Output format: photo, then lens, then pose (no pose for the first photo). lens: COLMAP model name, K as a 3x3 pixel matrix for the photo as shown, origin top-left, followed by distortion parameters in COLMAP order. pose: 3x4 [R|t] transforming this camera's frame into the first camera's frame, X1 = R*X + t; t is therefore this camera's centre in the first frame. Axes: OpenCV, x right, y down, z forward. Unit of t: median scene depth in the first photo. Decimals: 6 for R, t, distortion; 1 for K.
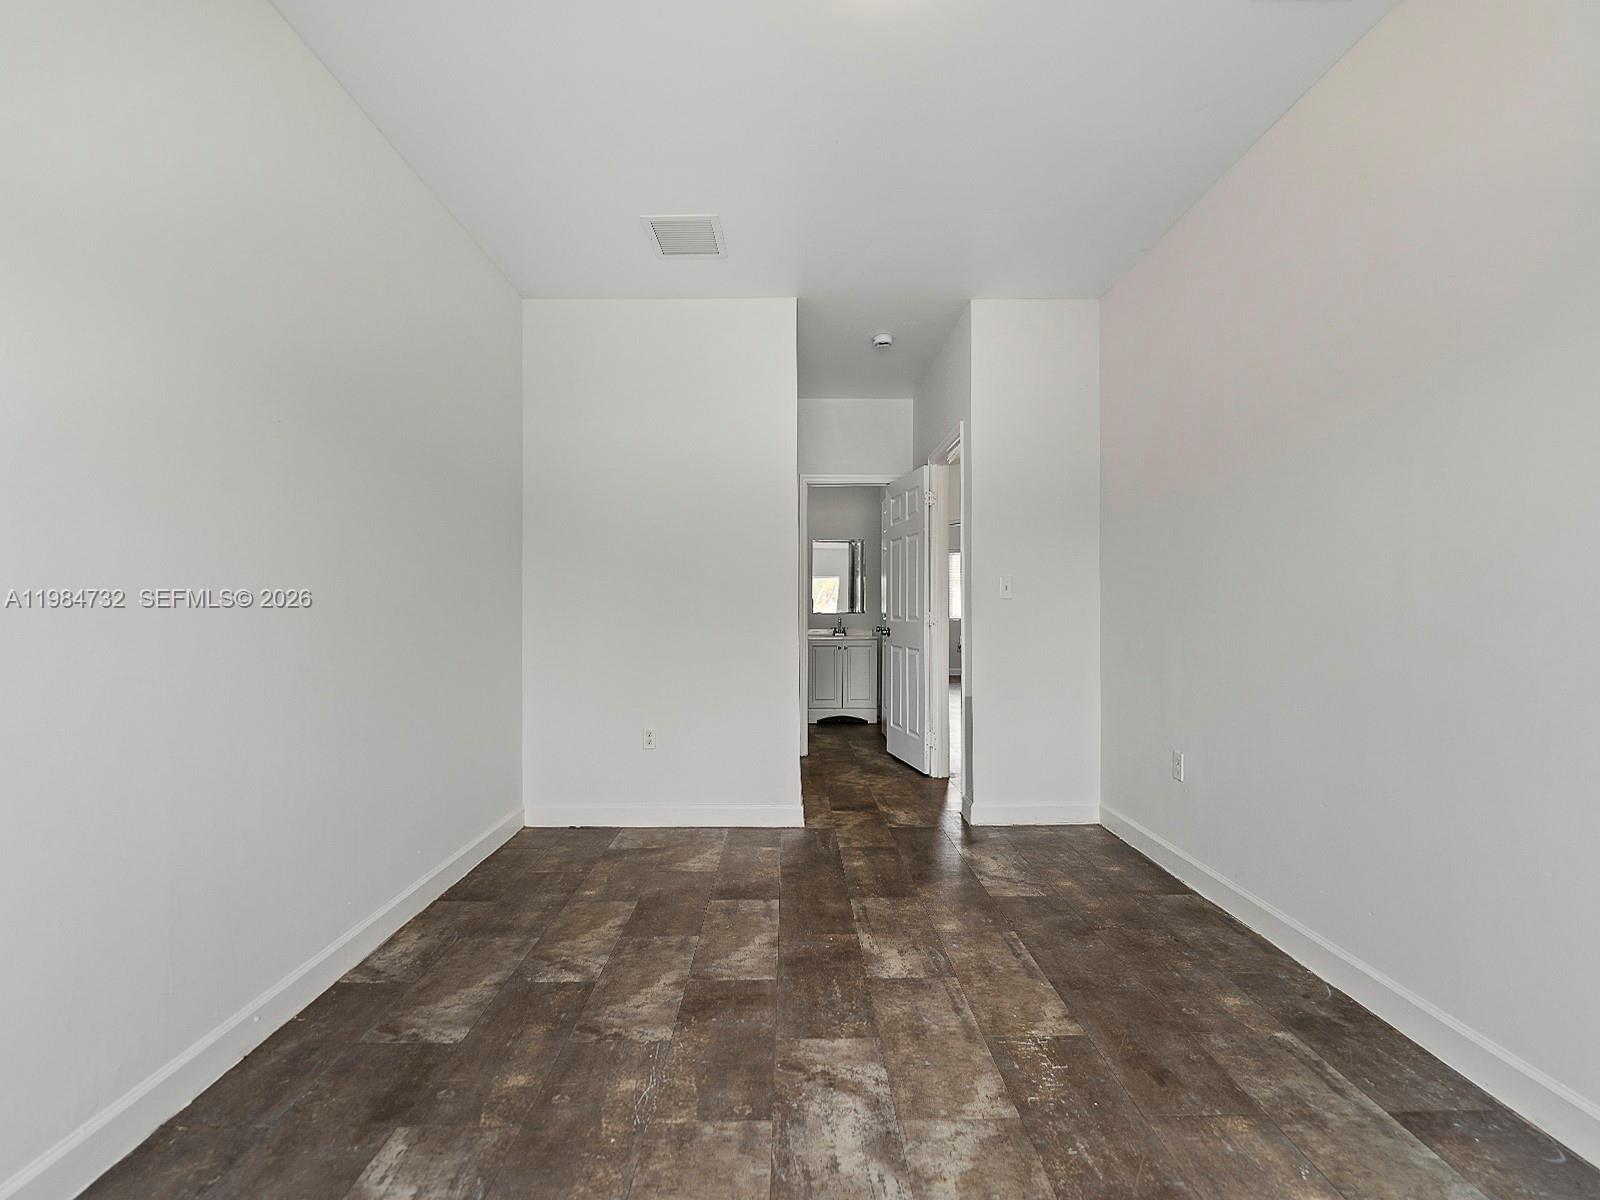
lens RADIAL K [[656.1, 0, 799.9], [0, 656.1, 605.3], [0, 0, 1]] dist [-0.001704, -0.000645]
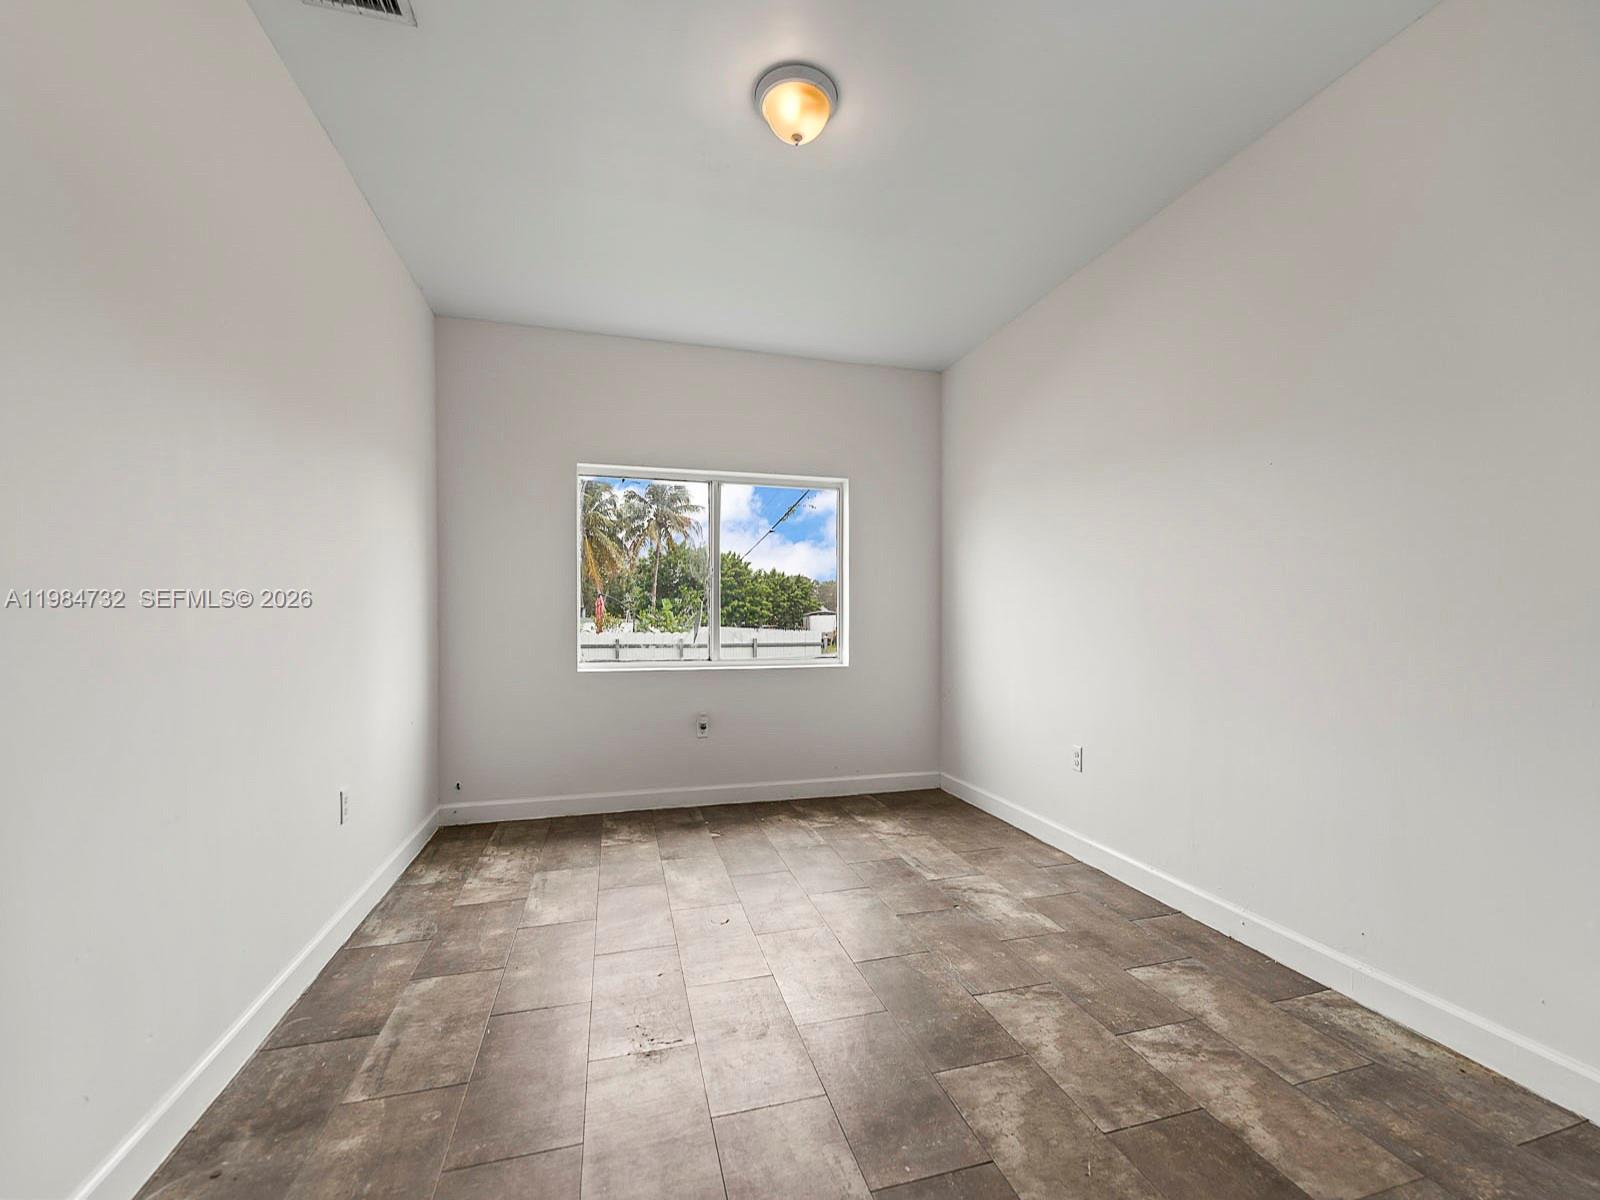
lens RADIAL K [[656.1, 0, 800.1], [0, 656.1, 609.6], [0, 0, 1]] dist [-0.001704, -0.000645]
pose [[-0.967420, -0.002867, -0.253159, 0.334125], [0.003512, 0.999688, -0.024741, 0.014786], [0.253151, -0.024824, -0.967108, 1.770639]]
